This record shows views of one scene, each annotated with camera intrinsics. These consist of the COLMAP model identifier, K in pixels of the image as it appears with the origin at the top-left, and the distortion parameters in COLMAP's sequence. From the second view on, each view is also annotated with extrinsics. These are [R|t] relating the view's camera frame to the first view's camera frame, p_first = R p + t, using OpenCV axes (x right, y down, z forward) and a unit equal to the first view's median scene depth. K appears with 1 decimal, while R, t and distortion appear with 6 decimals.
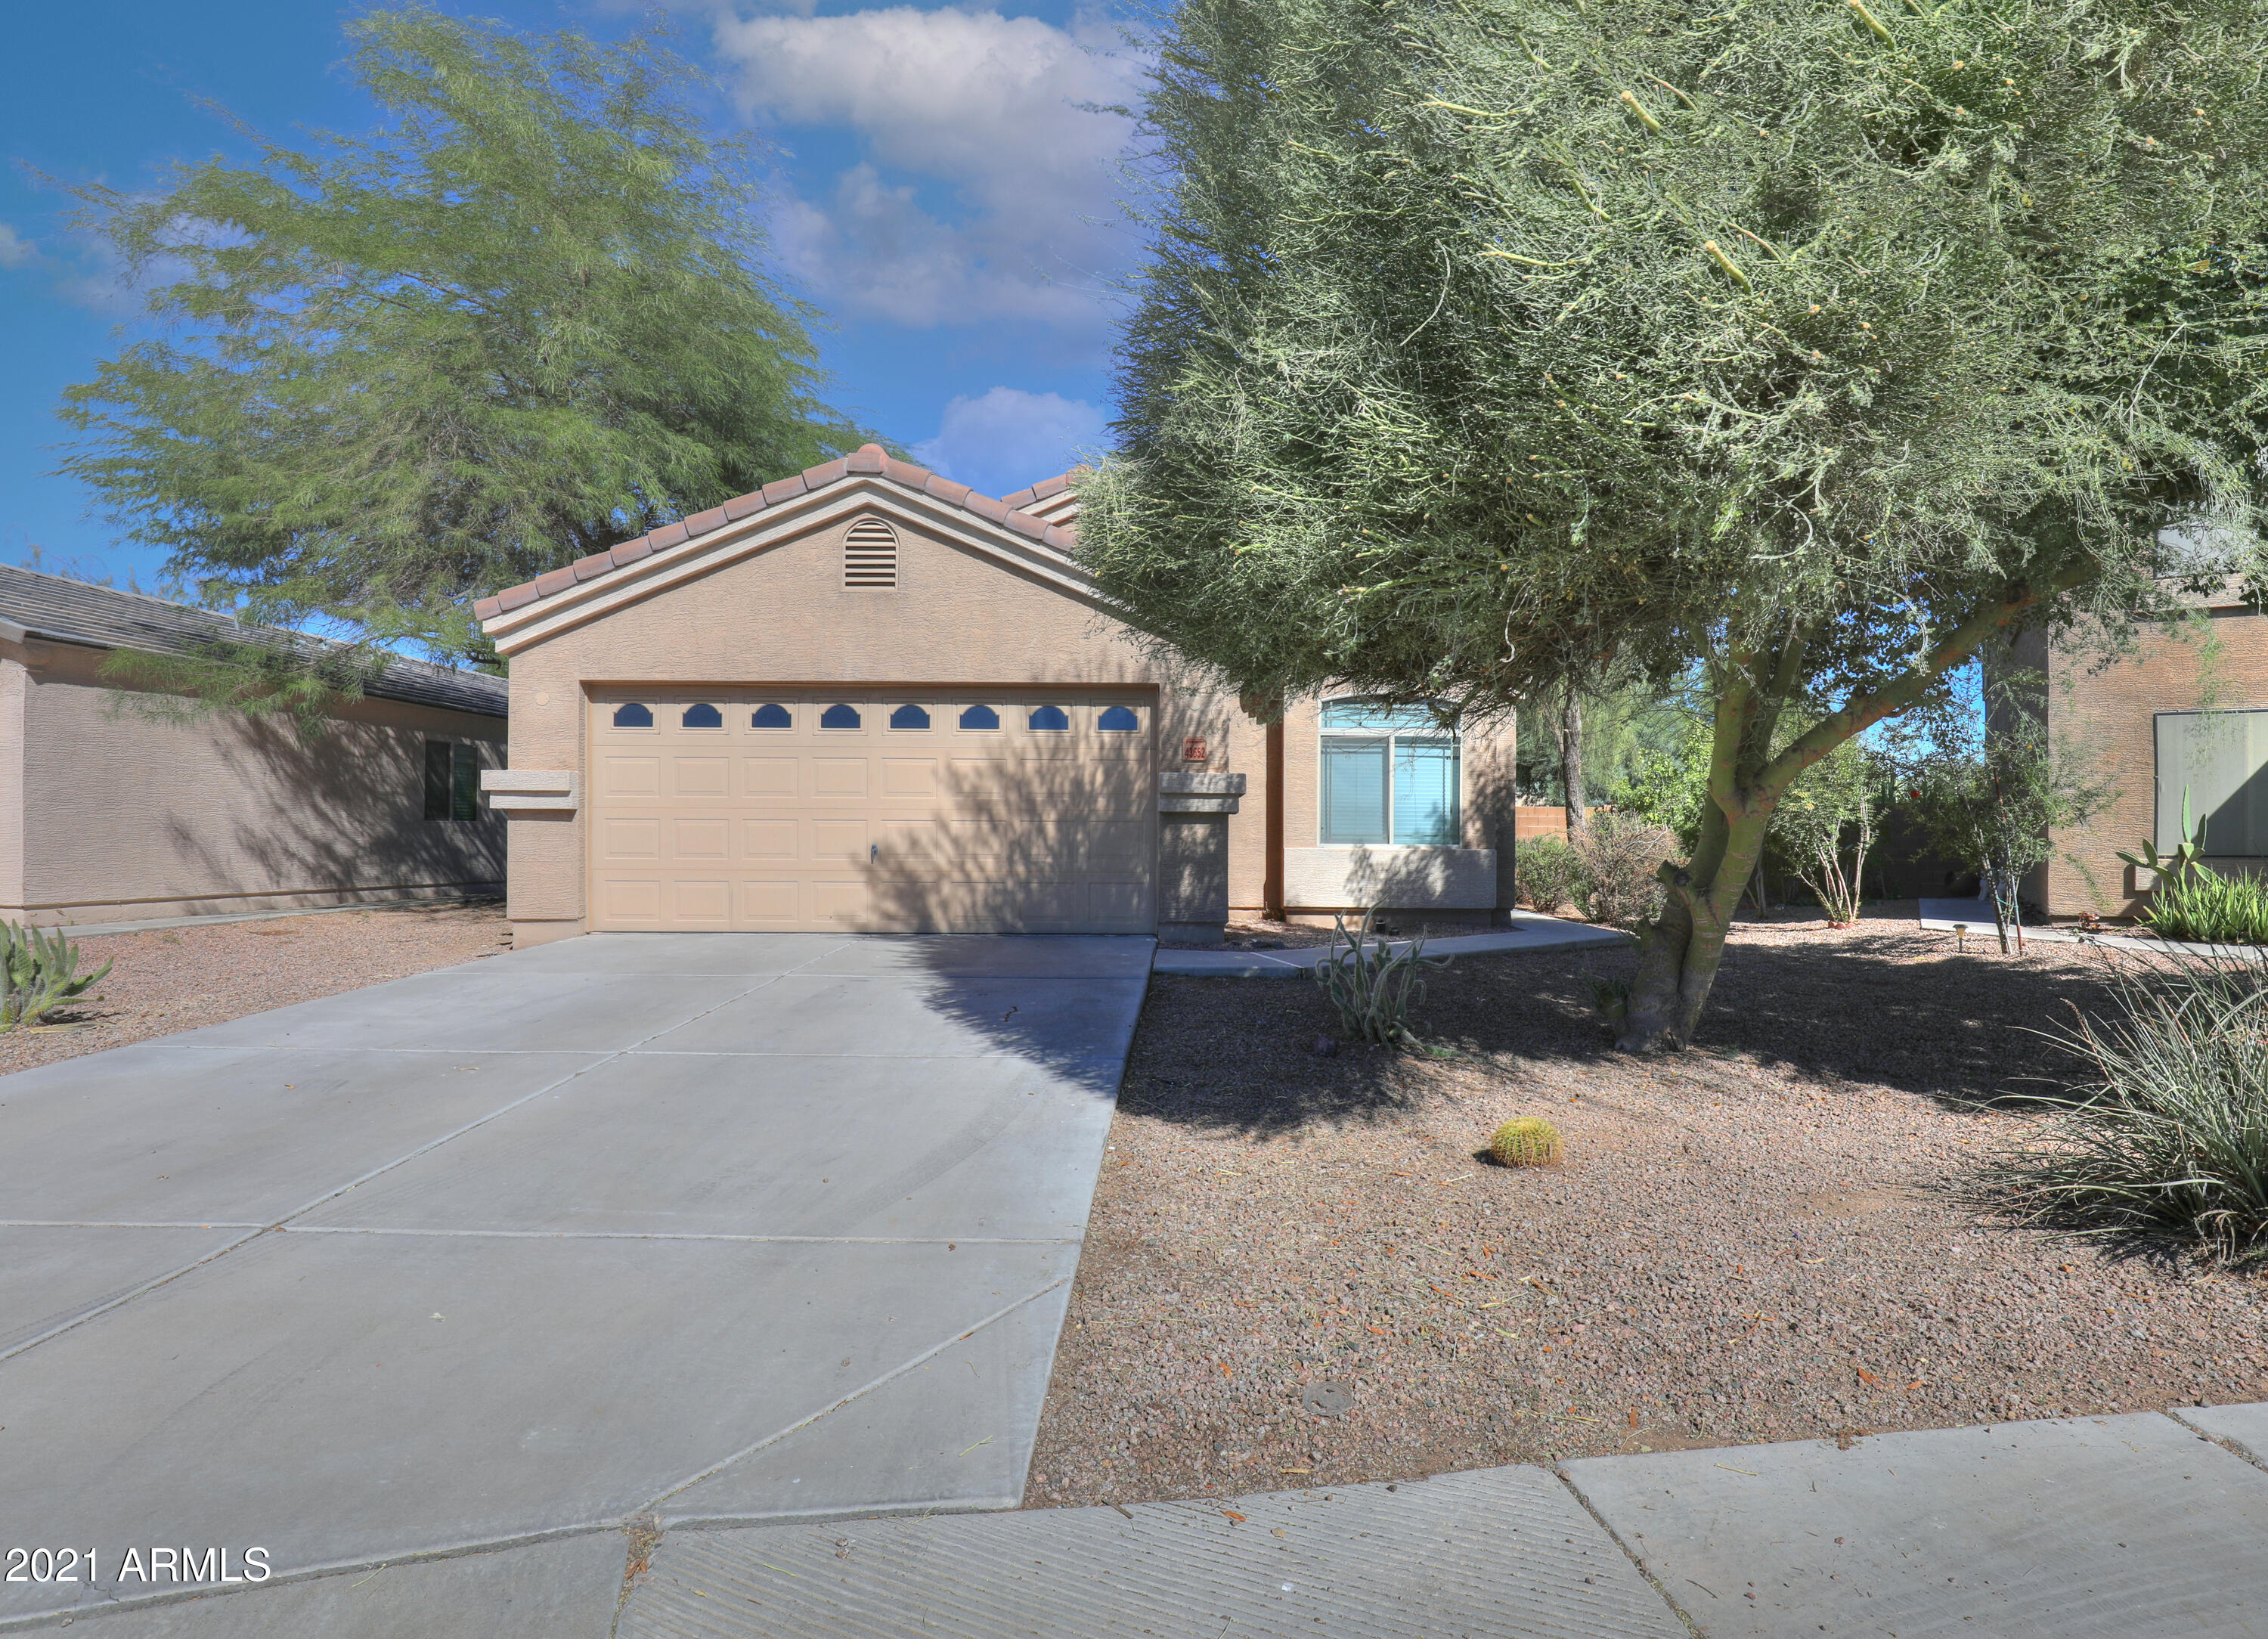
lens RADIAL K [[1082.6, 0, 1134.0], [0, 1082.6, 819.5], [0, 0, 1]] dist [-0.003503, -0.000790]
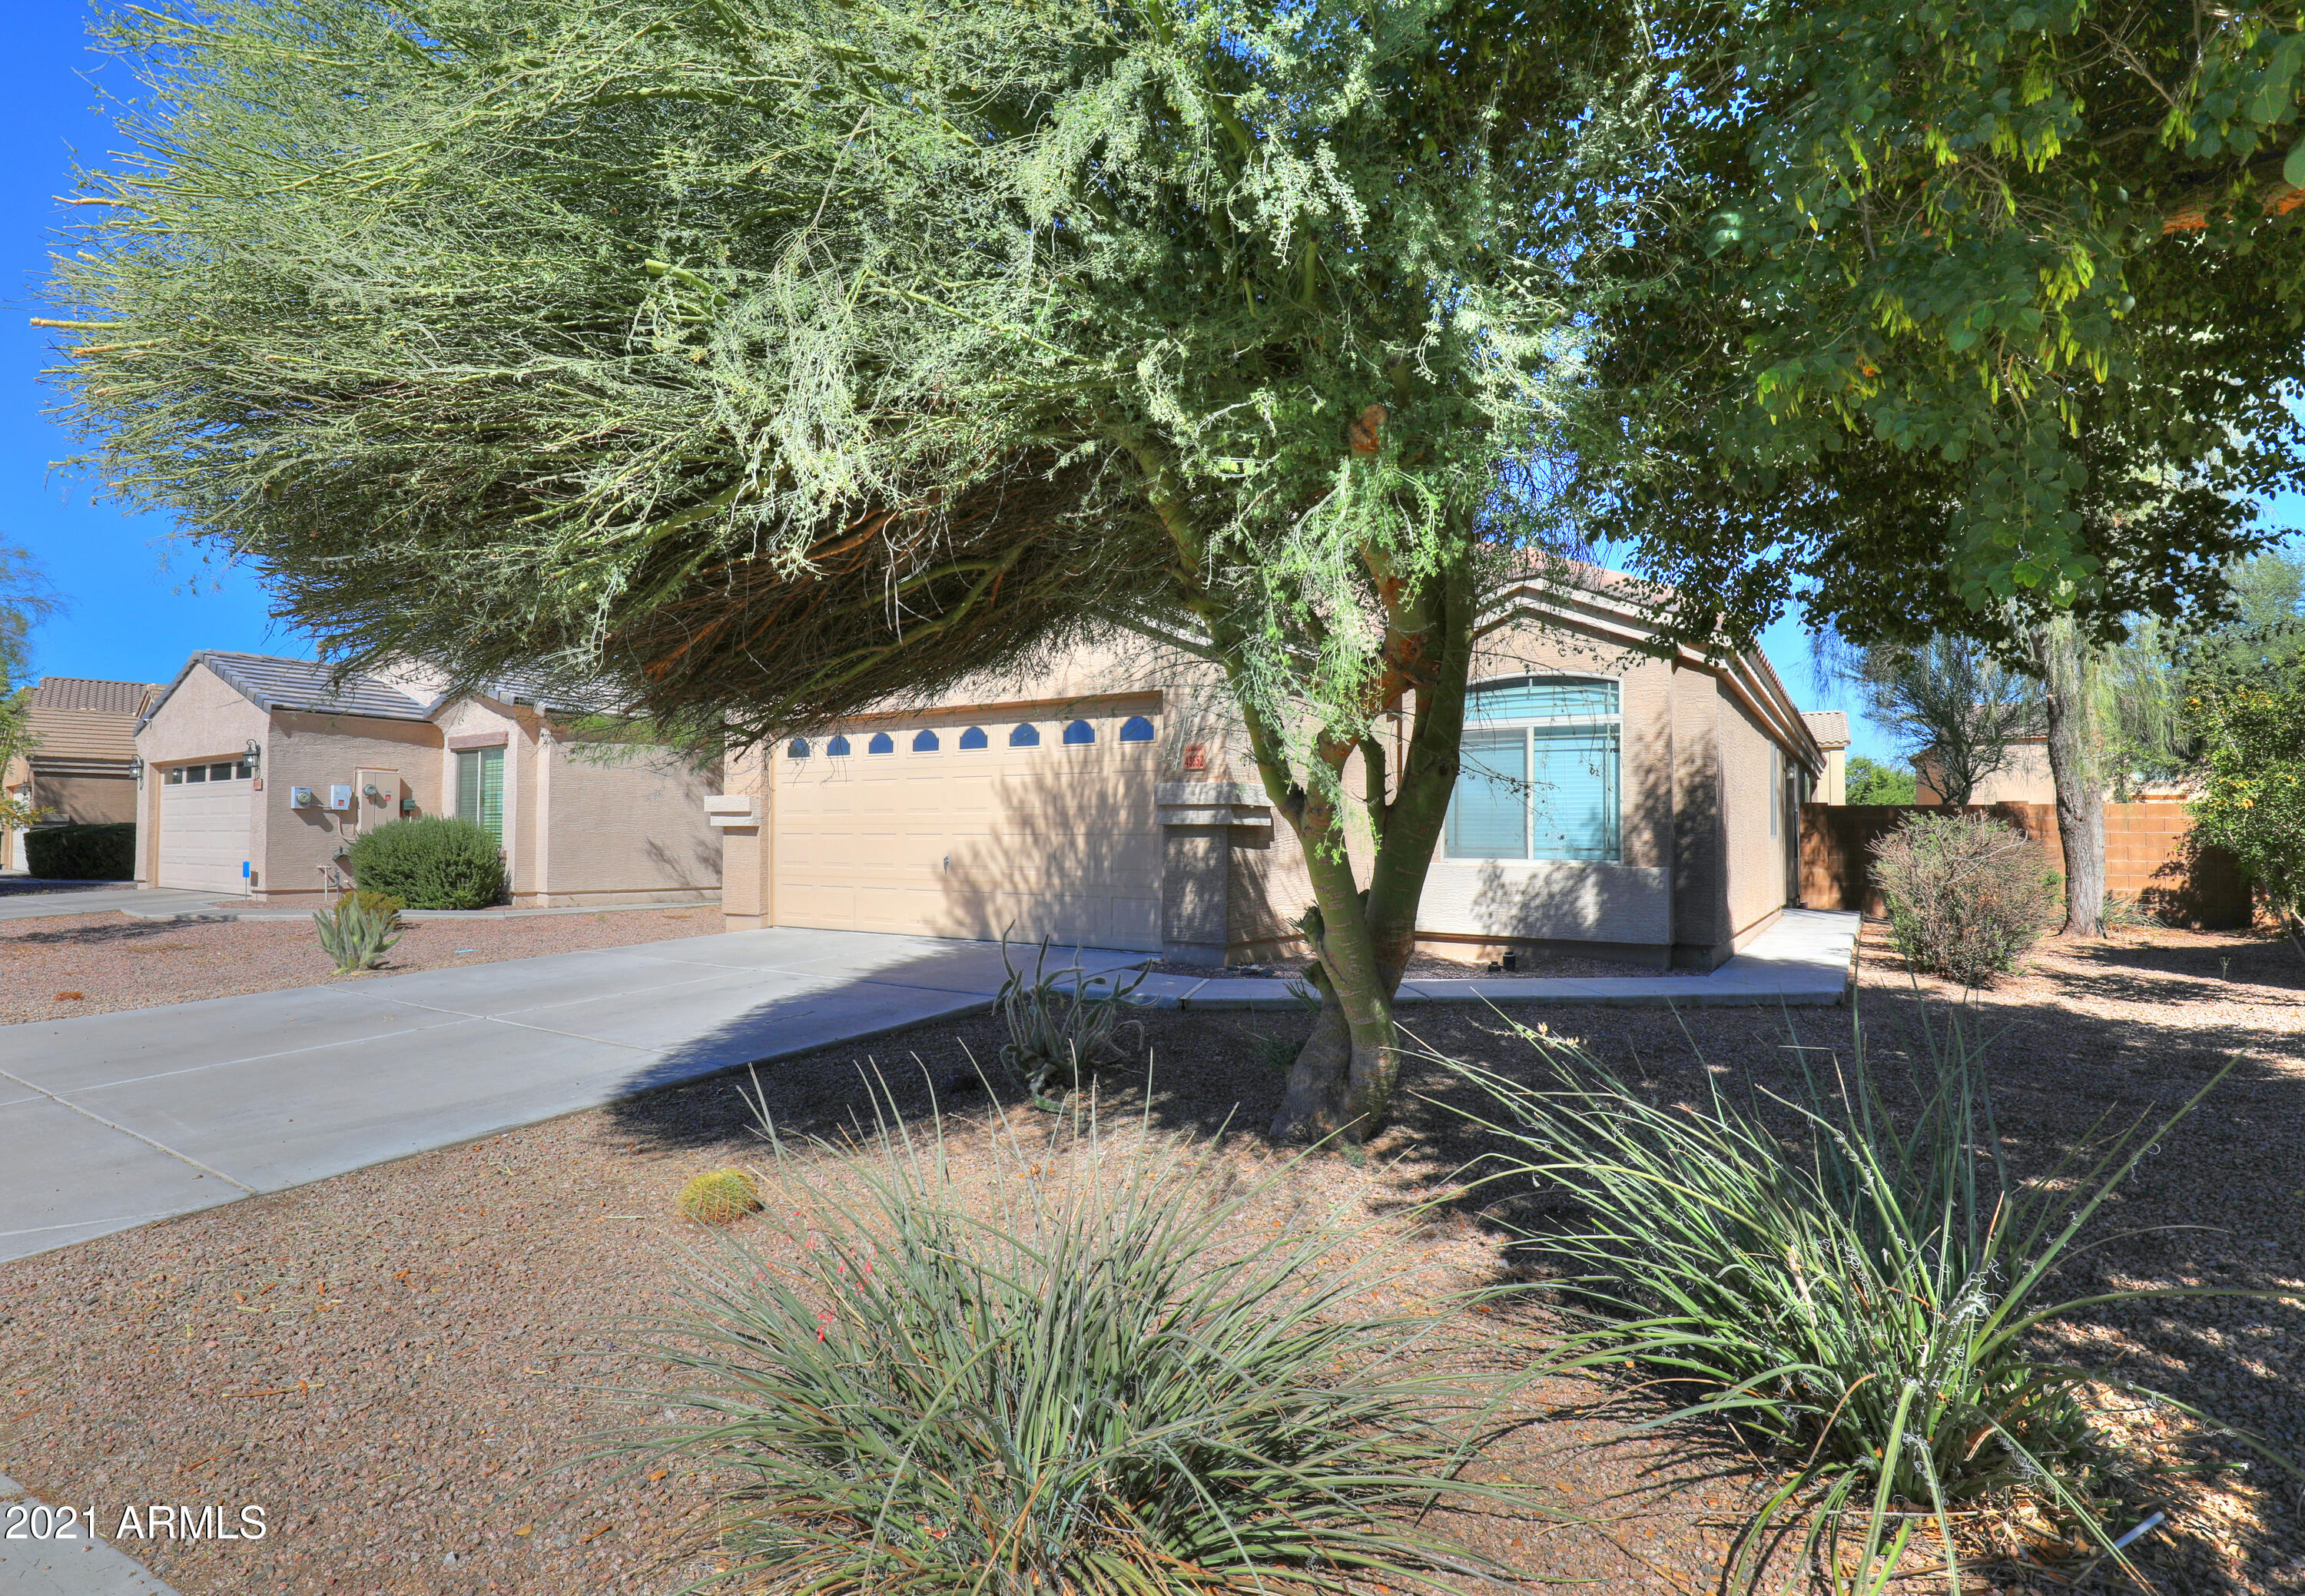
lens RADIAL K [[1128.5, 0, 1152.5], [0, 1128.5, 798.0], [0, 0, 1]] dist [0.002837, 0.000082]
pose [[0.837630, -0.019760, -0.545880, 0.552336], [0.008461, 0.999695, -0.023205, -0.007342], [0.546172, 0.014818, 0.837542, 0.158747]]
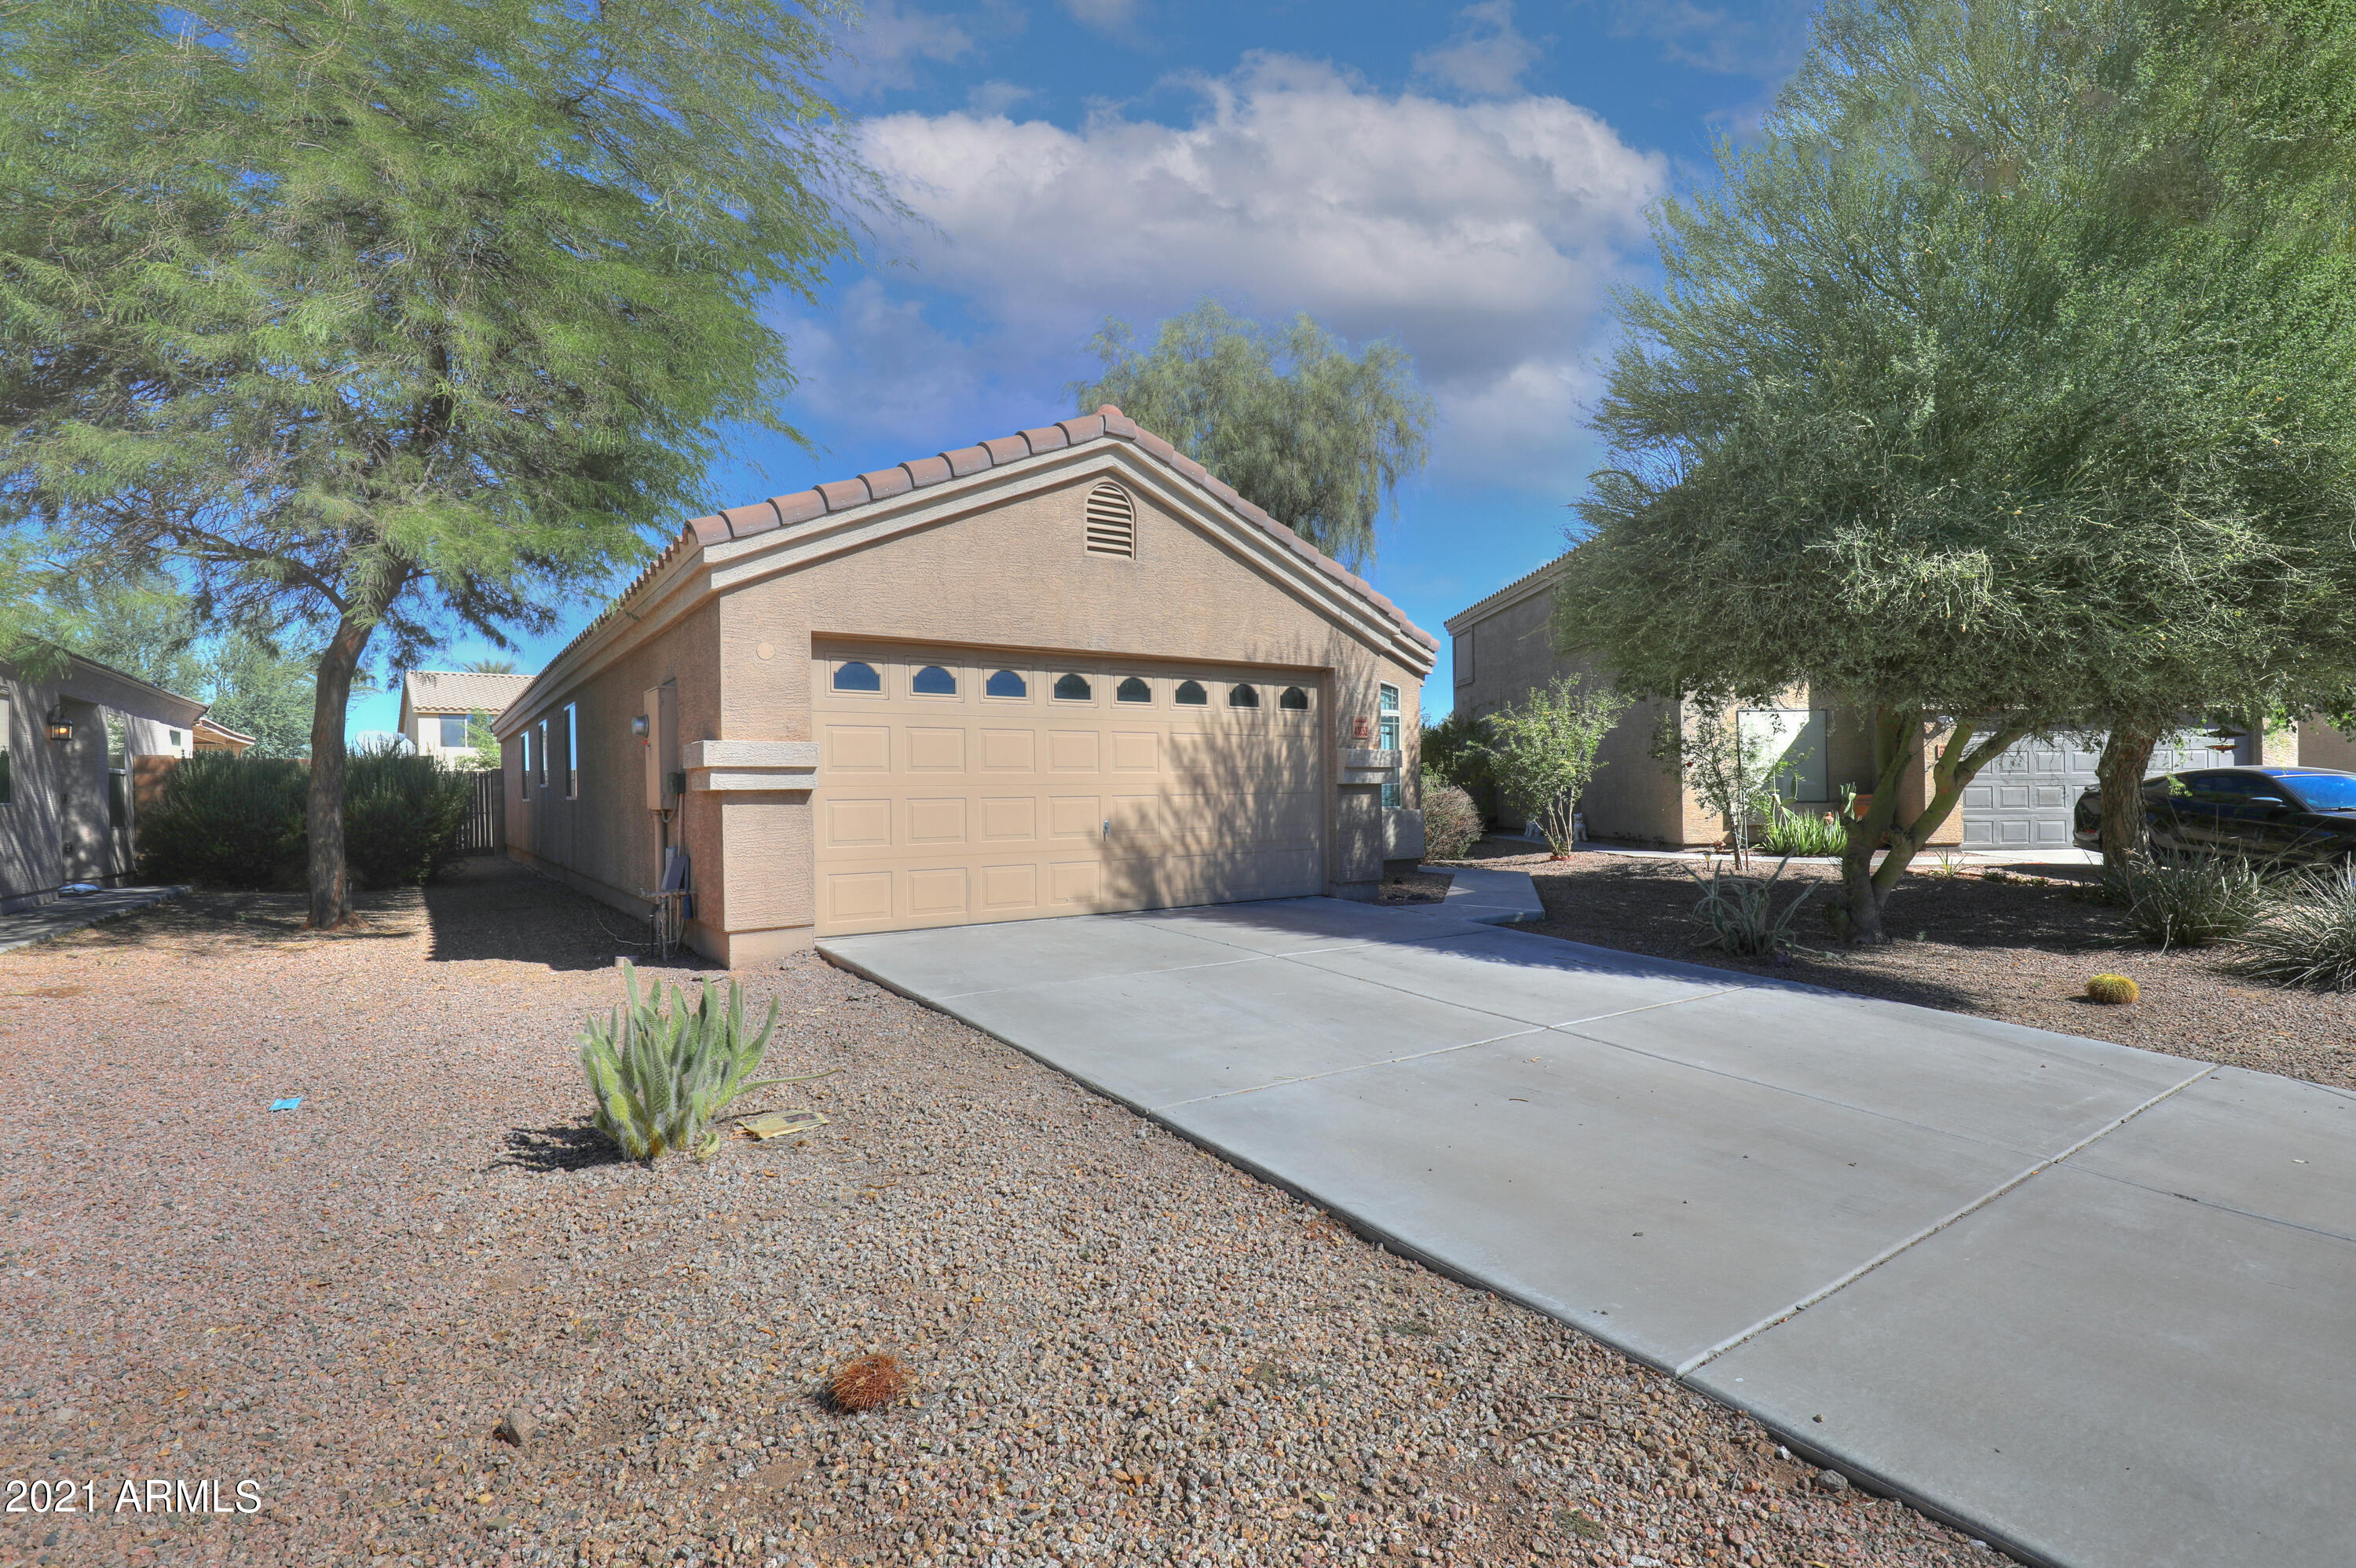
lens RADIAL K [[1100.3, 0, 1178.0], [0, 1100.3, 784.0], [0, 0, 1]] dist [-0.000548, 0.000009]
pose [[0.829761, -0.012170, 0.557987, -0.732993], [0.007741, 0.999917, 0.010296, -0.019325], [-0.558066, -0.004224, 0.829786, 0.151443]]
